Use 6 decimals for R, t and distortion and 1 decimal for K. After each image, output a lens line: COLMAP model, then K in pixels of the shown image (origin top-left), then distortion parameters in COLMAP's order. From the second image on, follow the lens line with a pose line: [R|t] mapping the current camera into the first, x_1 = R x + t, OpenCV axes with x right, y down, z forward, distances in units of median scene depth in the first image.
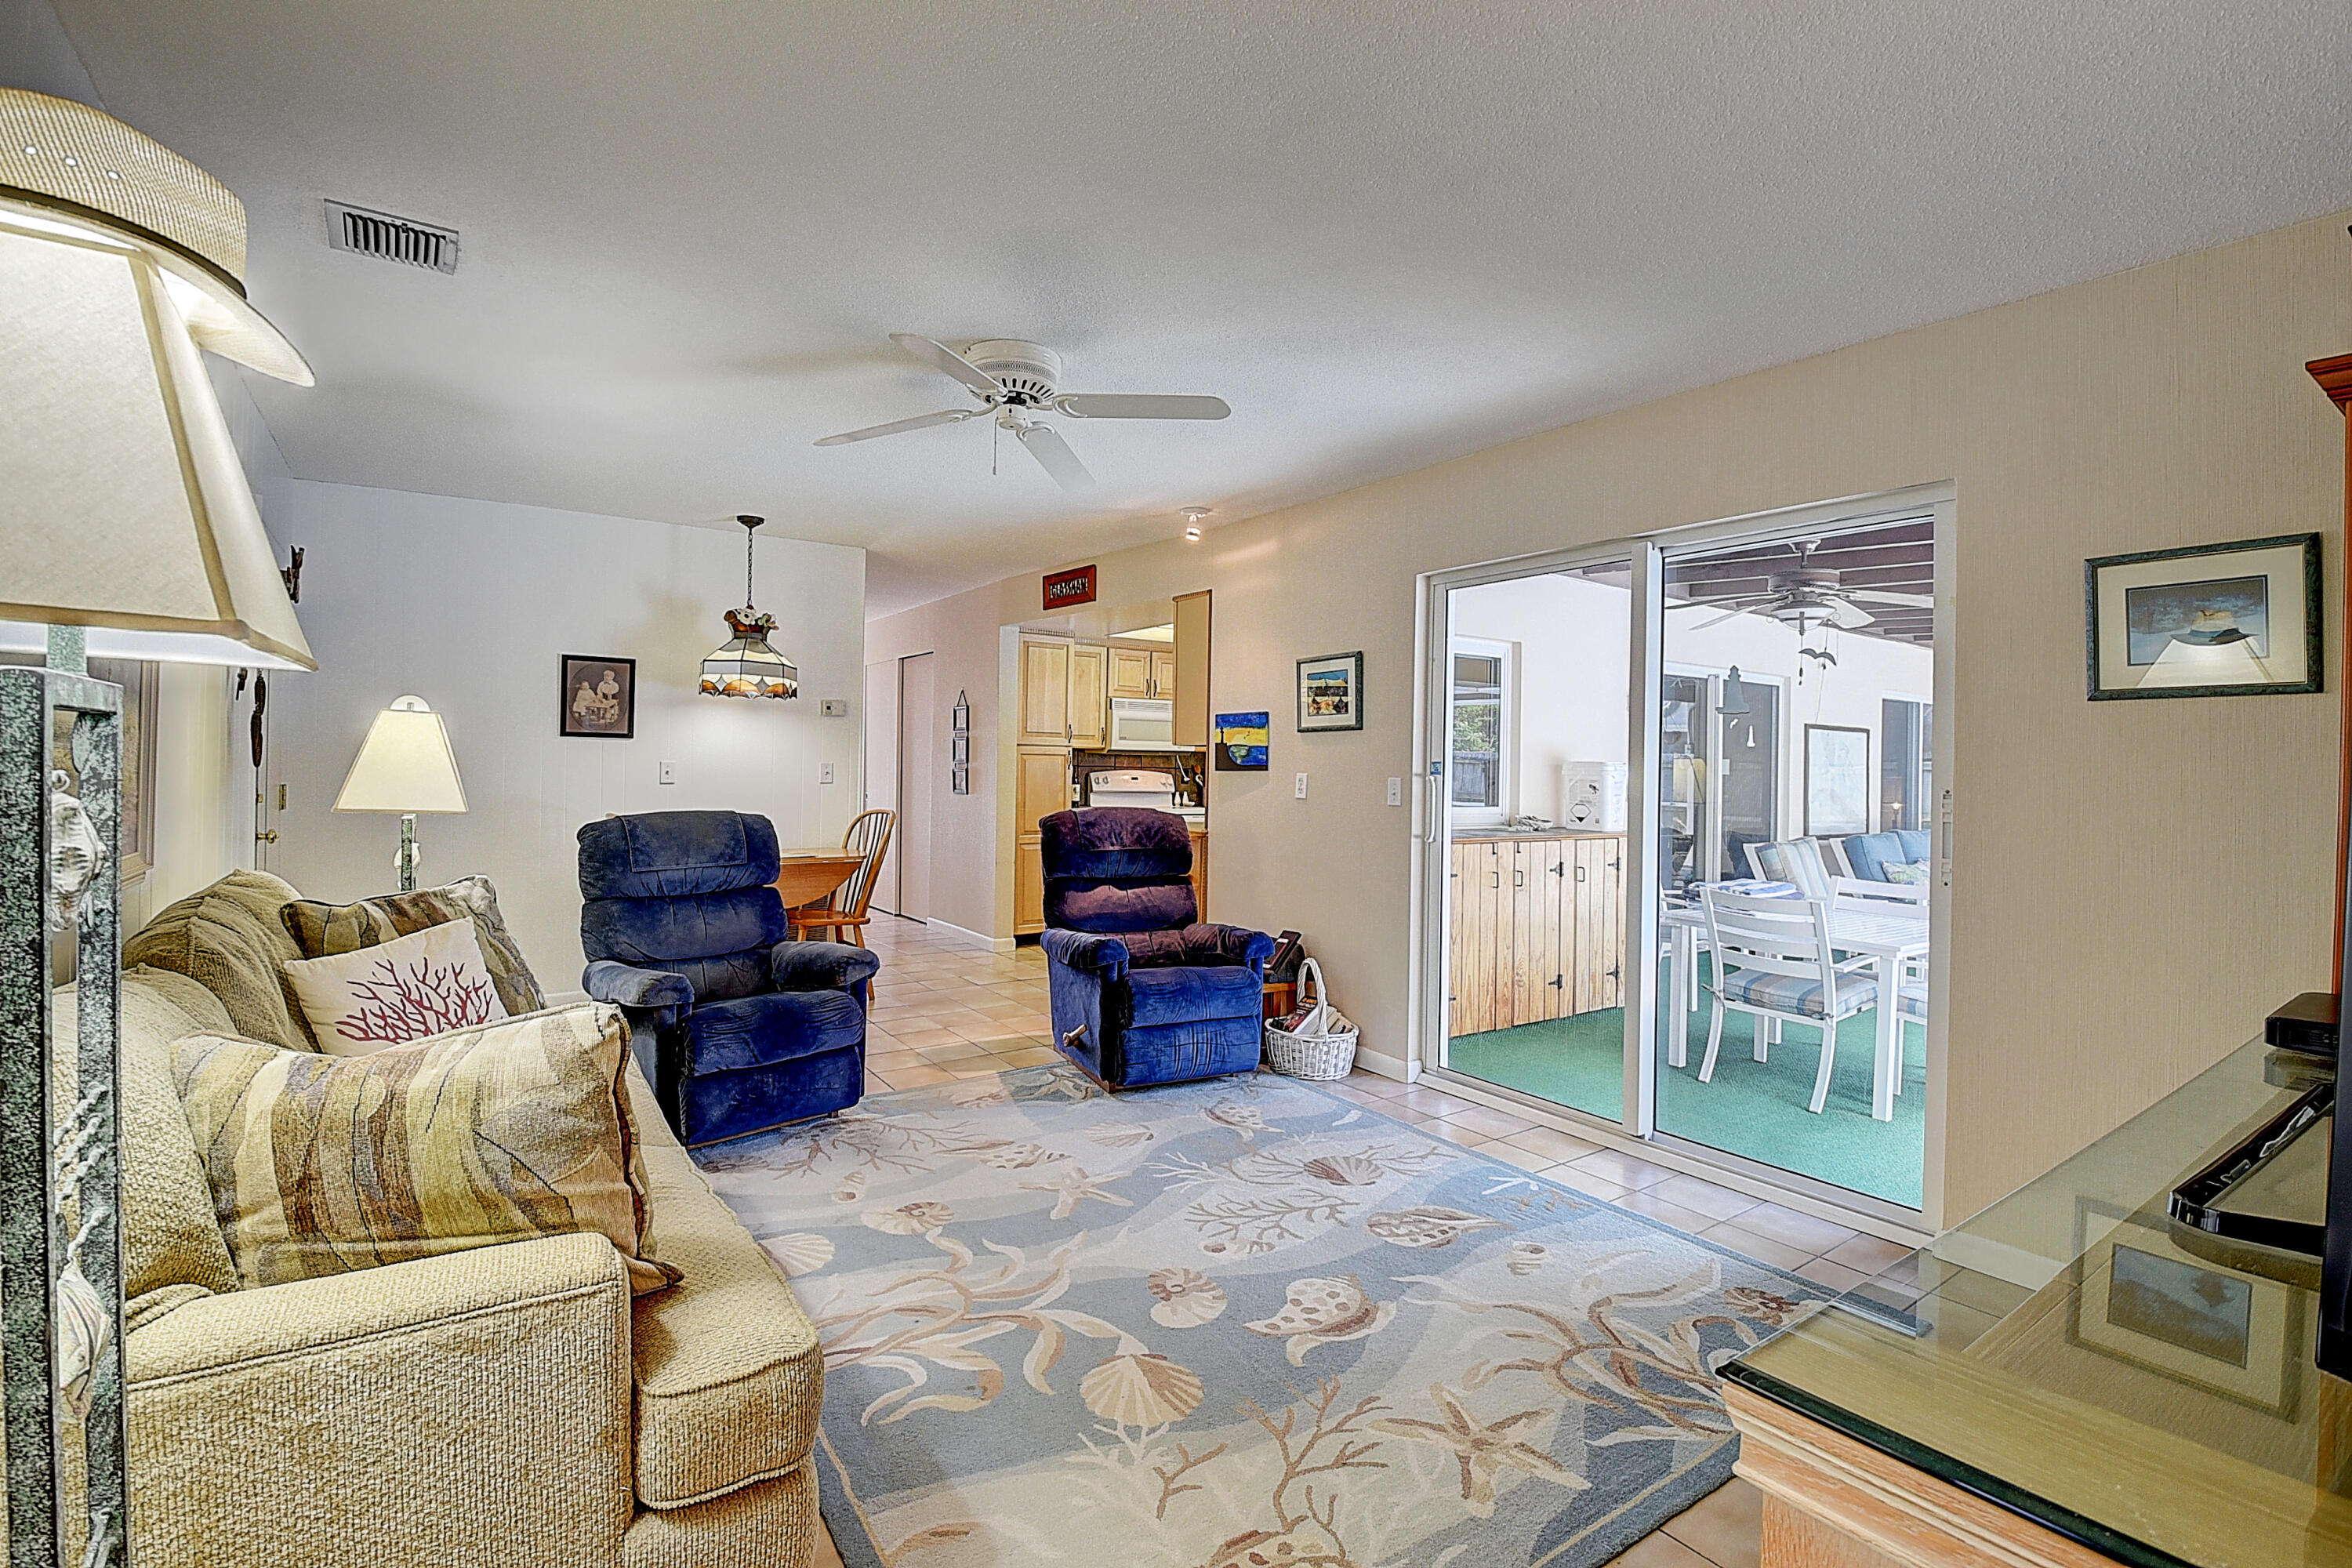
lens RADIAL K [[1055.1, 0, 1177.4], [0, 1055.1, 782.6], [0, 0, 1]] dist [0.005784, -0.007013]
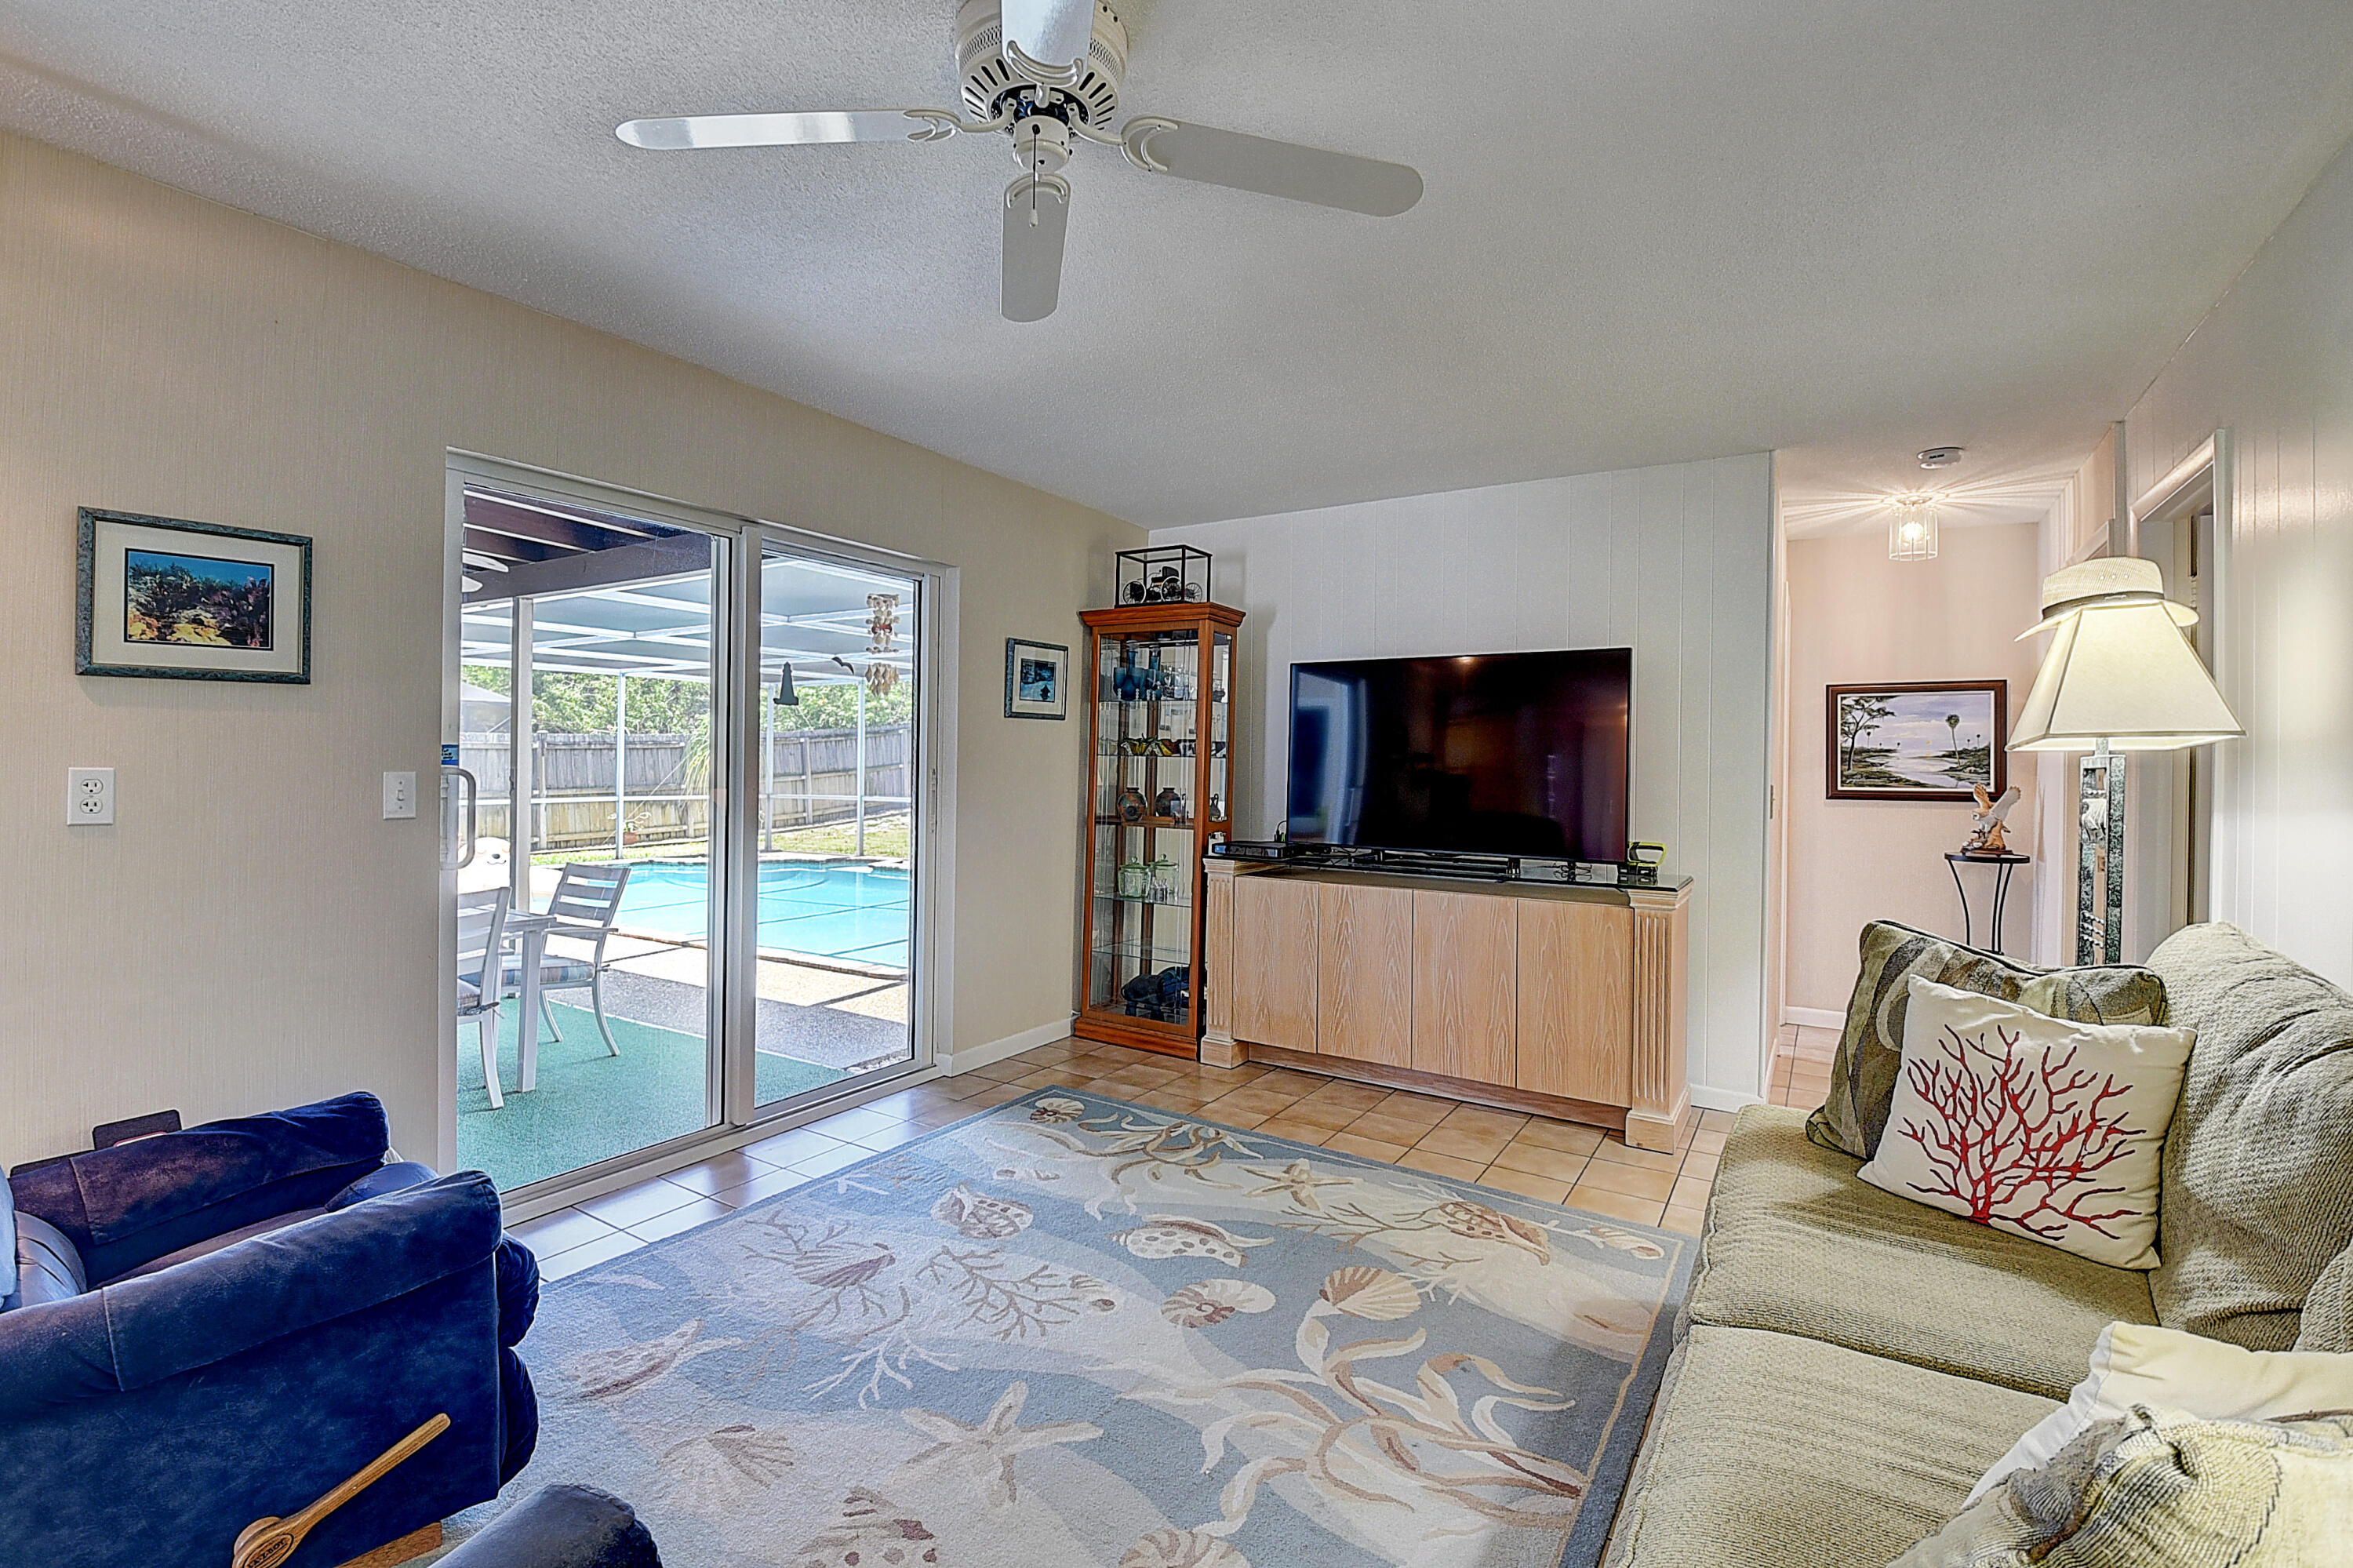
lens RADIAL K [[1055.6, 0, 1166.9], [0, 1055.6, 757.5], [0, 0, 1]] dist [0.005784, -0.007013]
pose [[-0.385763, -0.013613, 0.922498, -0.833675], [-0.000287, 0.999893, 0.014635, -0.034073], [-0.922598, 0.005381, -0.385725, 1.346559]]
